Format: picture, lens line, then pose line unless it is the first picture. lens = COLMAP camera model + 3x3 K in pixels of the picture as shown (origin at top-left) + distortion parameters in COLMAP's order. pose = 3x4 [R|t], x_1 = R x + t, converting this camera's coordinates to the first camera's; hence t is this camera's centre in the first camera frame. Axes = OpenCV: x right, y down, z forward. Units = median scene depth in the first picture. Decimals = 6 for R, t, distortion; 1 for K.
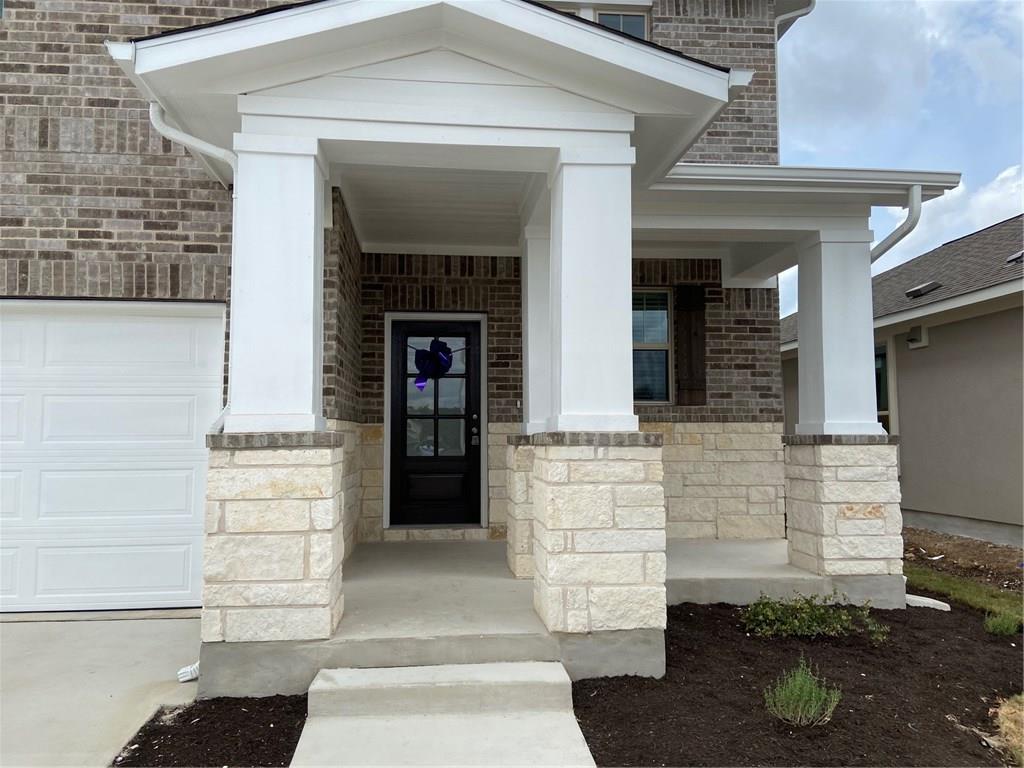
lens RADIAL K [[779.0, 0, 515.6], [0, 779.0, 386.6], [0, 0, 1]] dist [0.113243, -0.118063]
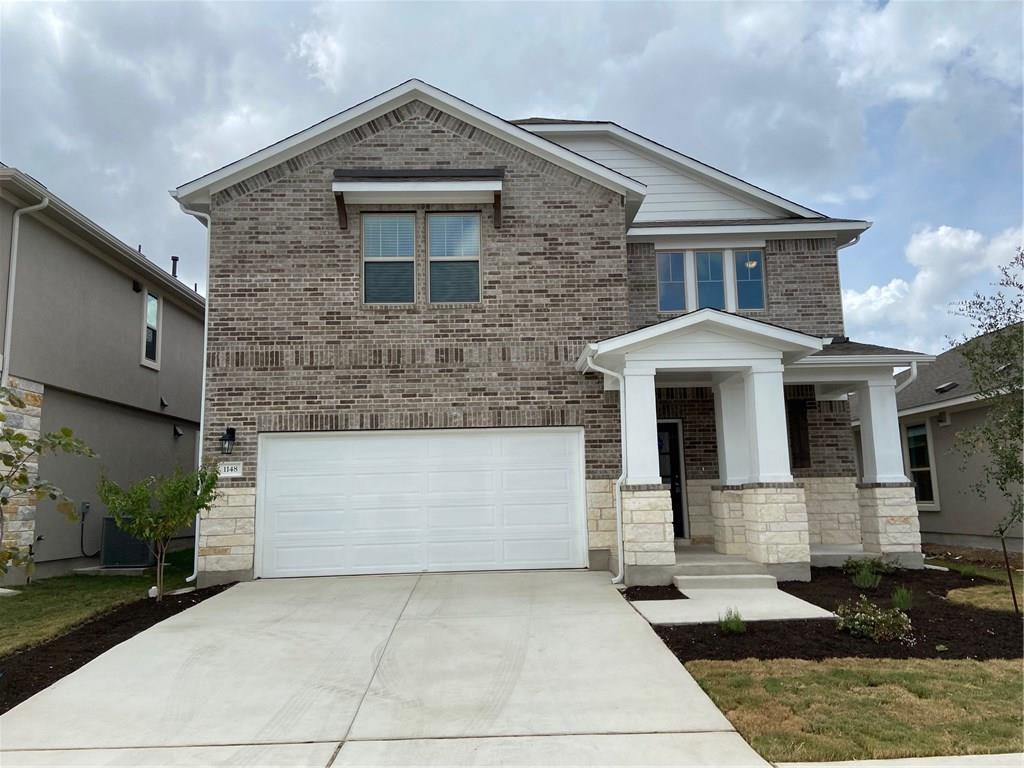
lens RADIAL K [[779.0, 0, 515.6], [0, 779.0, 386.6], [0, 0, 1]] dist [0.113243, -0.118063]
pose [[0.996425, -0.031317, -0.078463, -0.382442], [0.025385, 0.996824, -0.075488, -0.056915], [0.080578, 0.073226, 0.994055, -1.168541]]
